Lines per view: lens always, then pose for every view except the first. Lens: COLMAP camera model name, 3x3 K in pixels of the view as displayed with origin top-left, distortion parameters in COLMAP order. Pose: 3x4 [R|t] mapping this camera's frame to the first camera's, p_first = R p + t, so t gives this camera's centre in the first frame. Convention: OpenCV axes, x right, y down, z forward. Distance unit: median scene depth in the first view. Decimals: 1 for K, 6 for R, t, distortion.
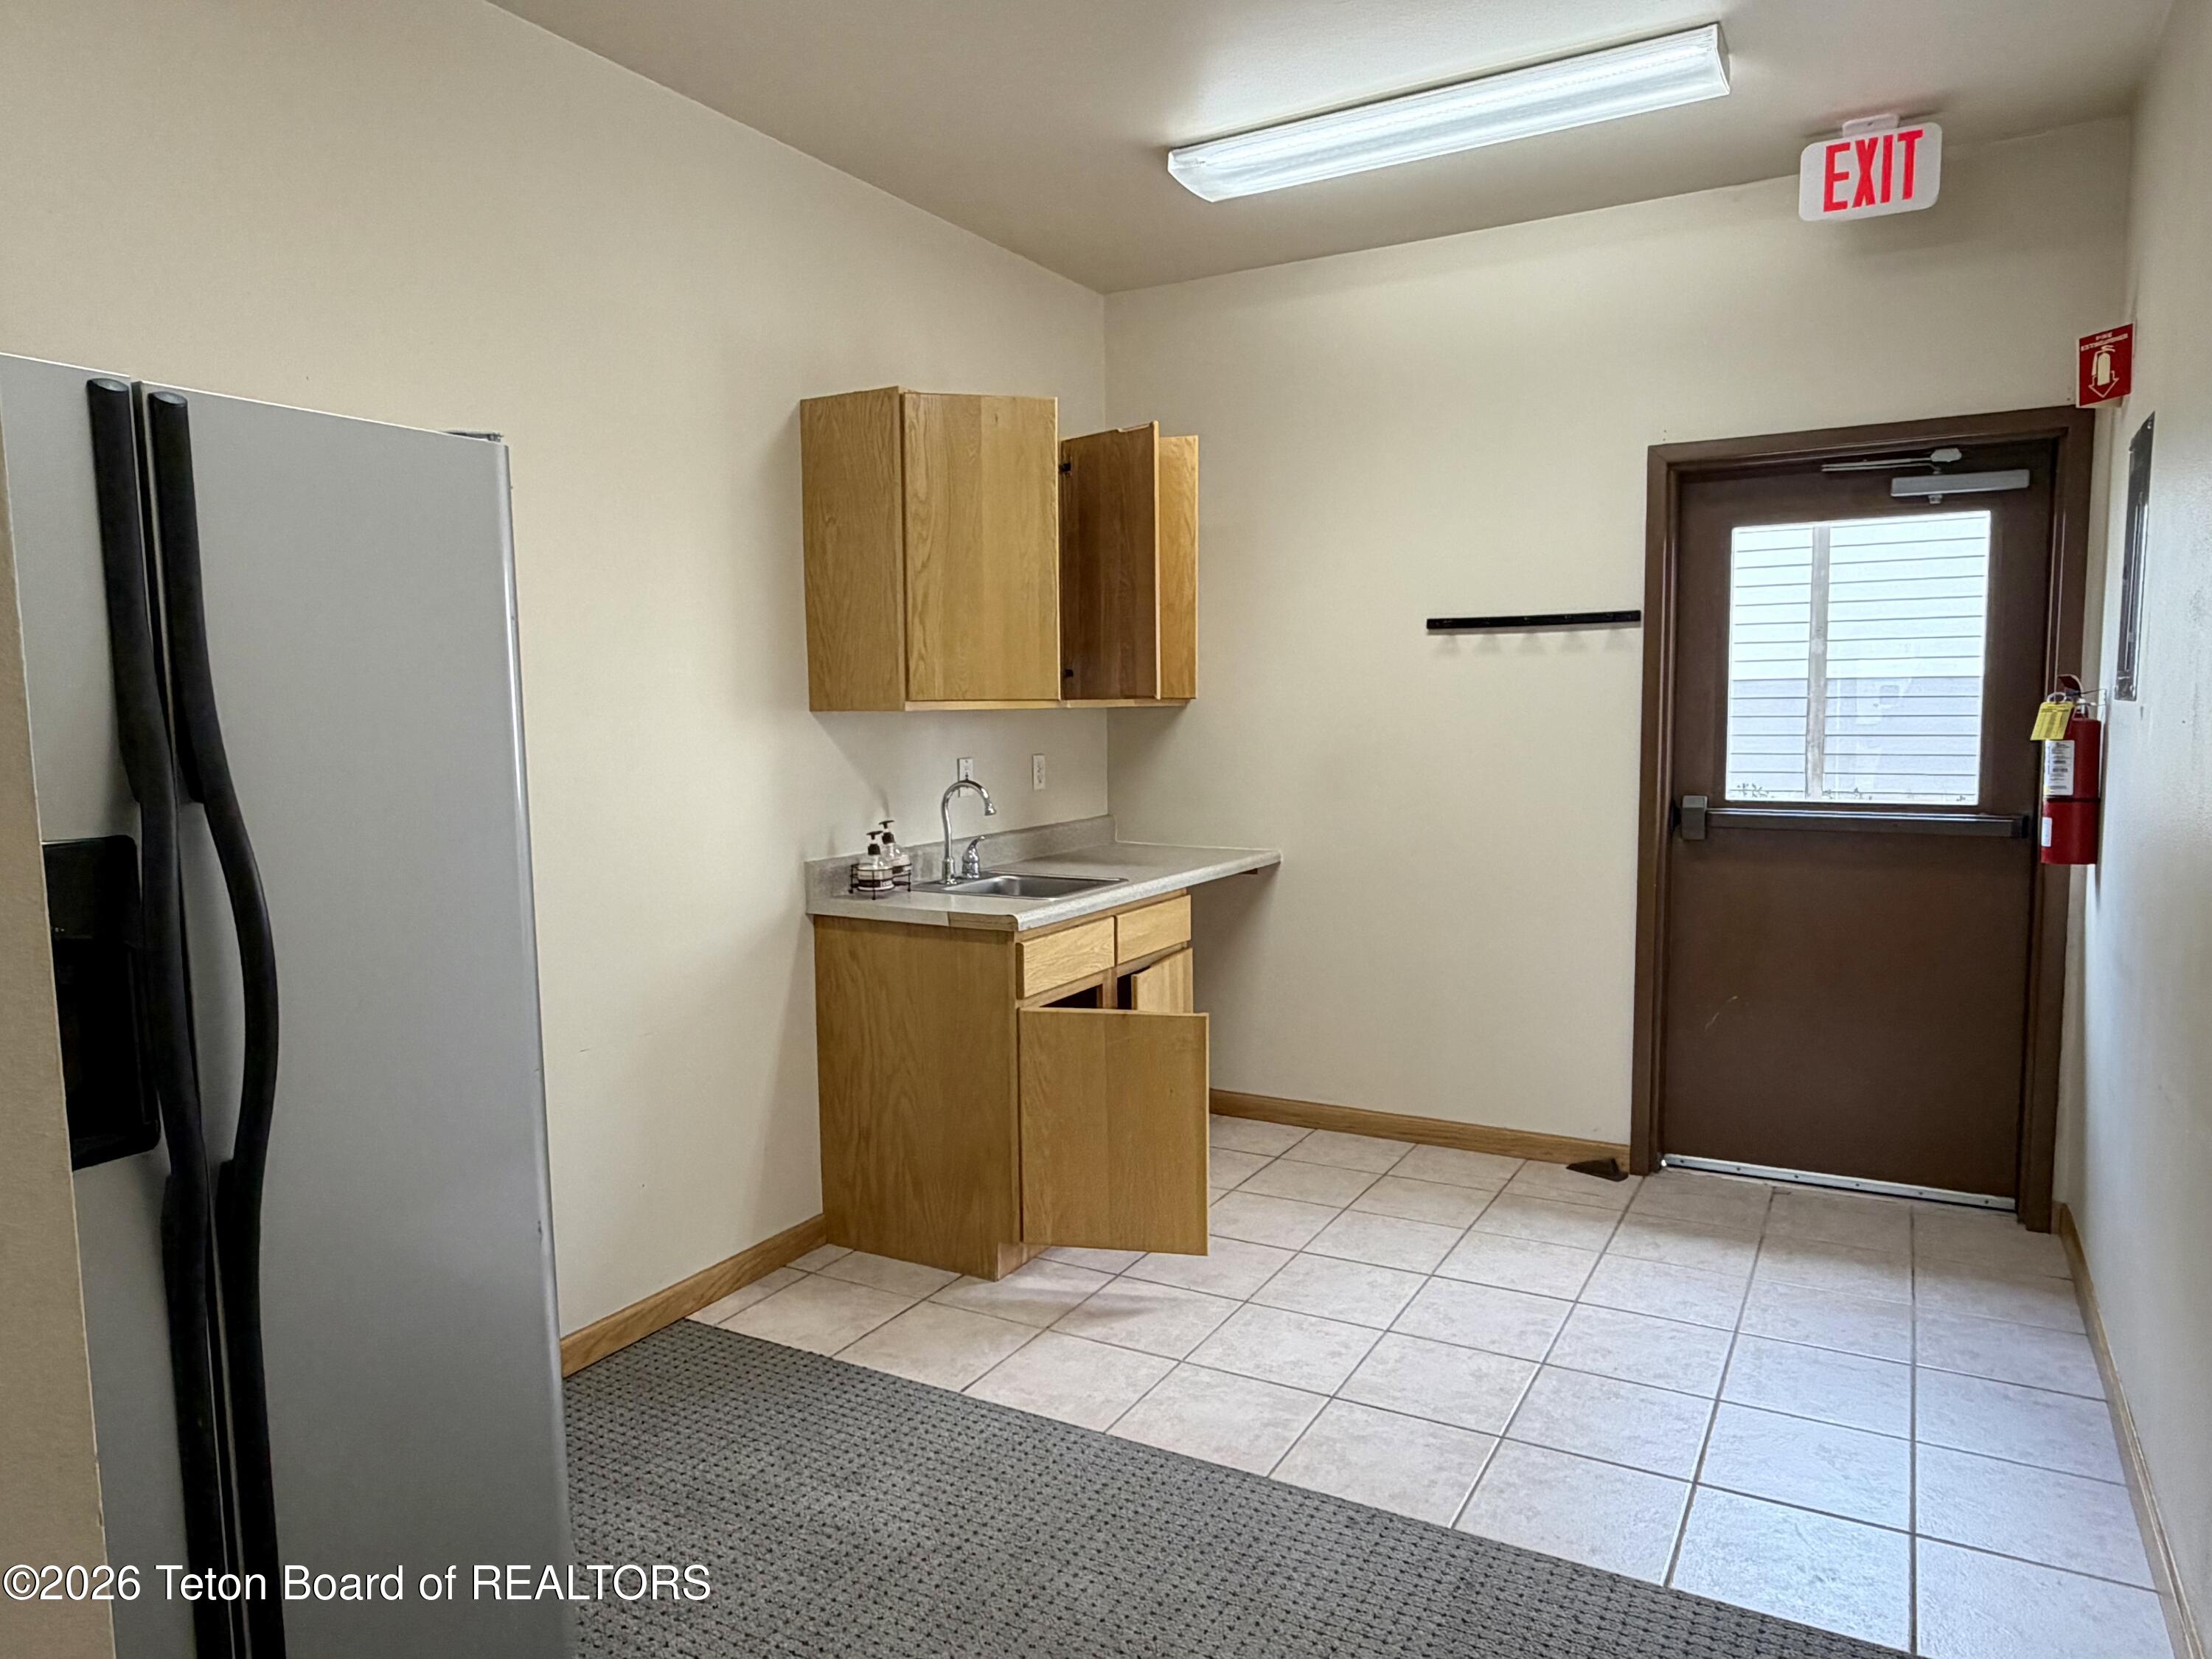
lens RADIAL K [[1424.1, 0, 1107.4], [0, 1424.1, 824.2], [0, 0, 1]] dist [0.005482, 0.004148]
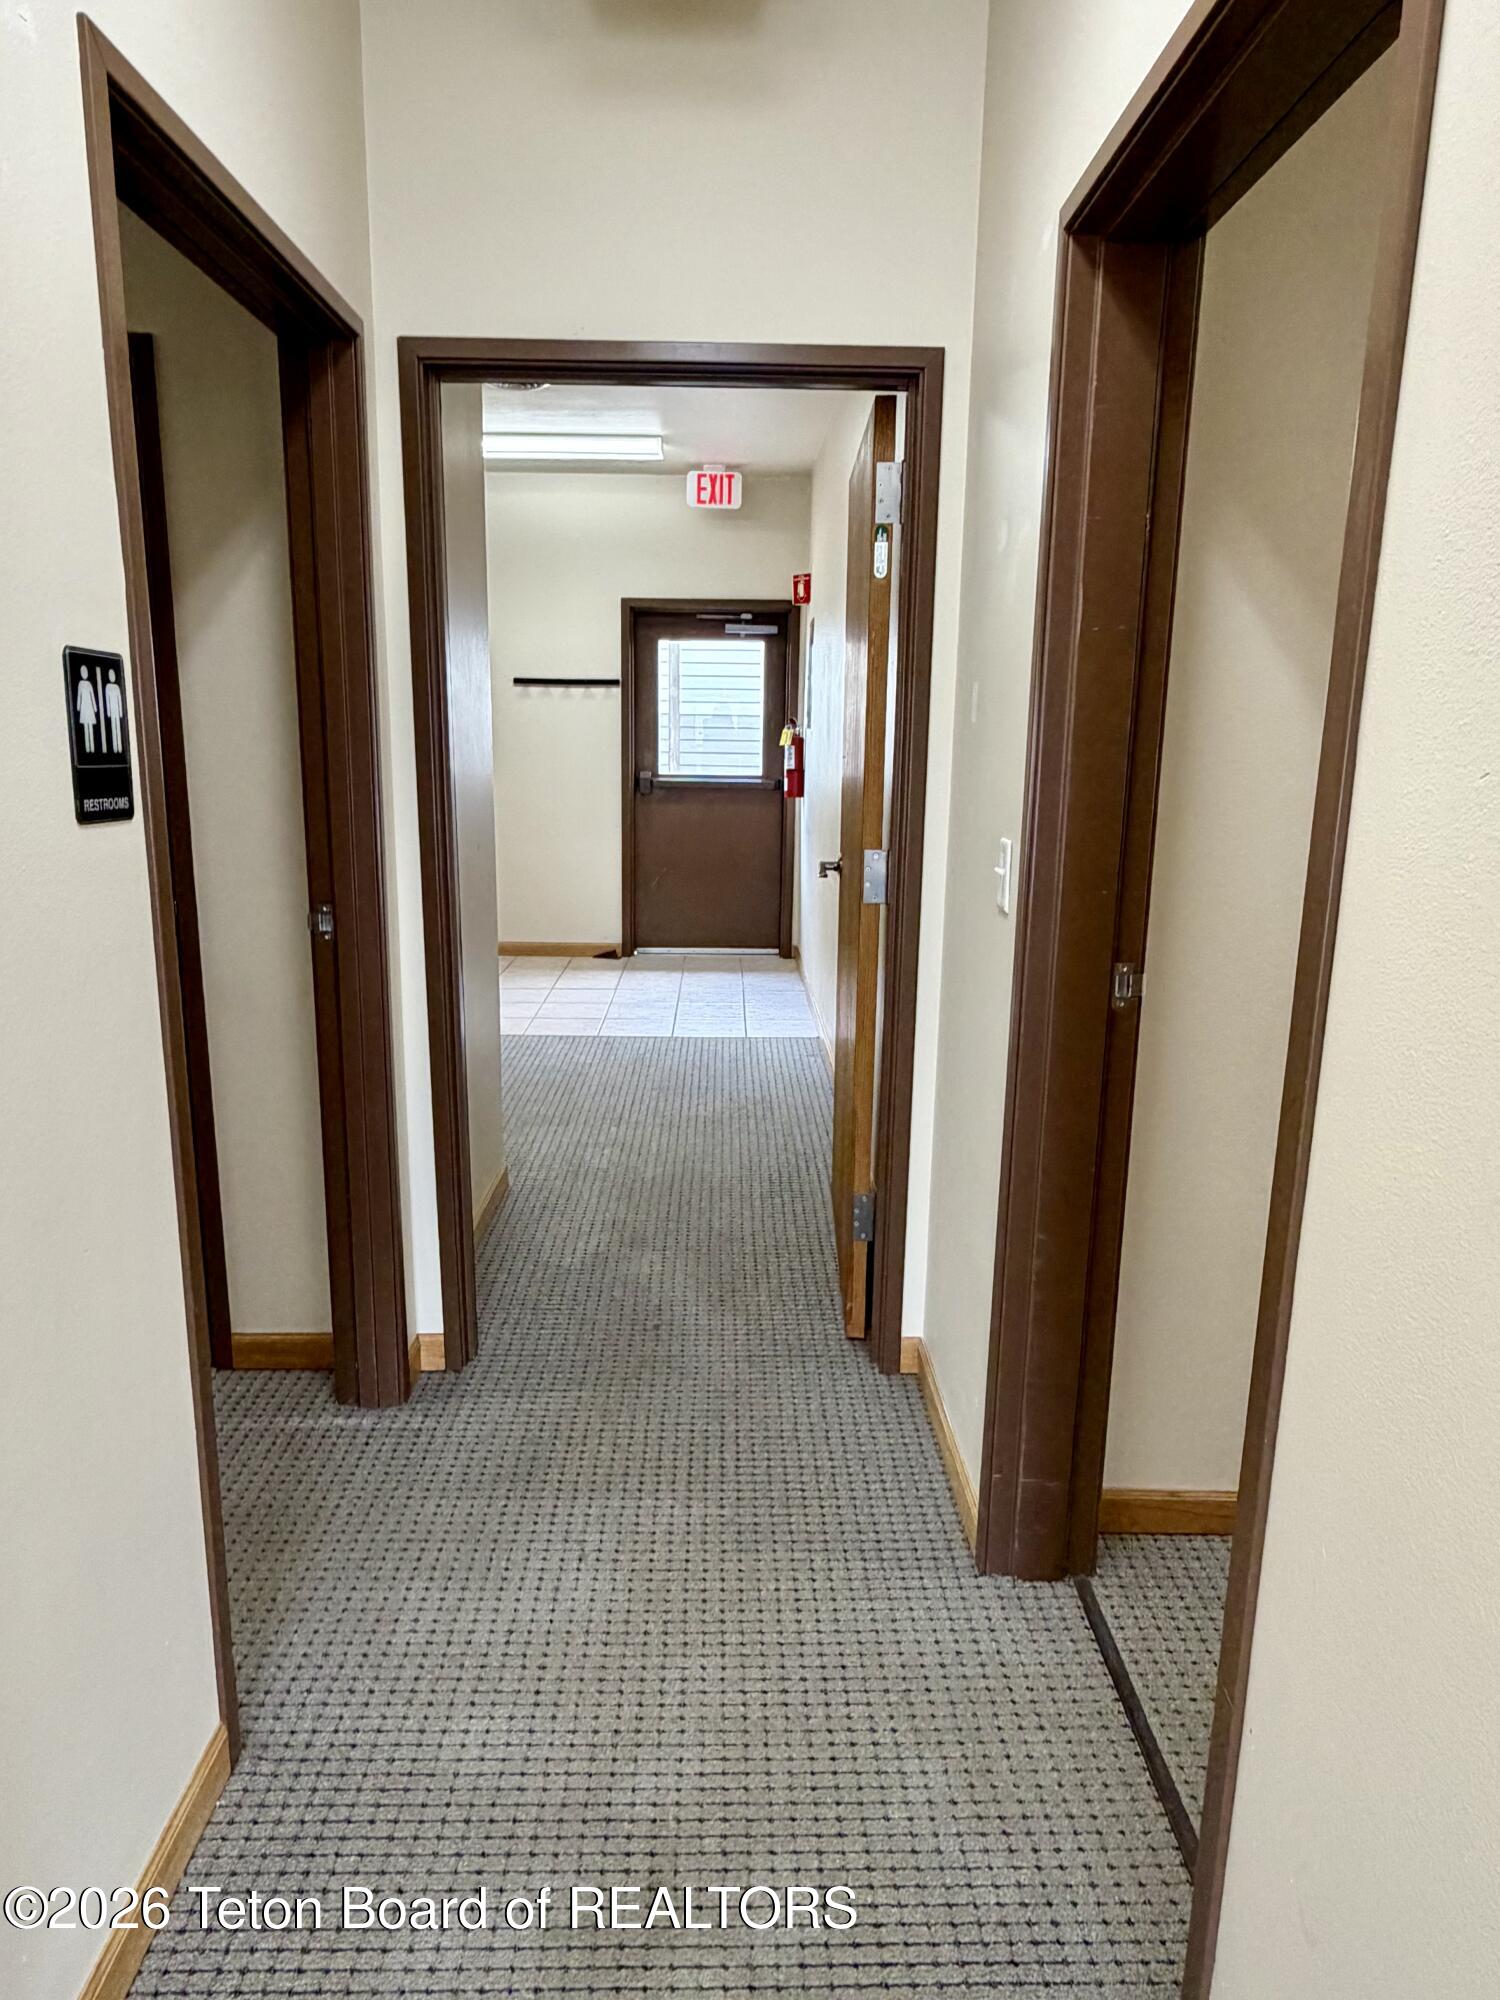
lens RADIAL K [[1287.6, 0, 767.6], [0, 1287.6, 997.7], [0, 0, 1]] dist [0.005482, 0.004148]
pose [[0.852482, -0.076778, 0.517088, -0.472940], [0.019126, 0.993074, 0.115921, 0.101404], [-0.522407, -0.088931, 0.848046, -0.781272]]
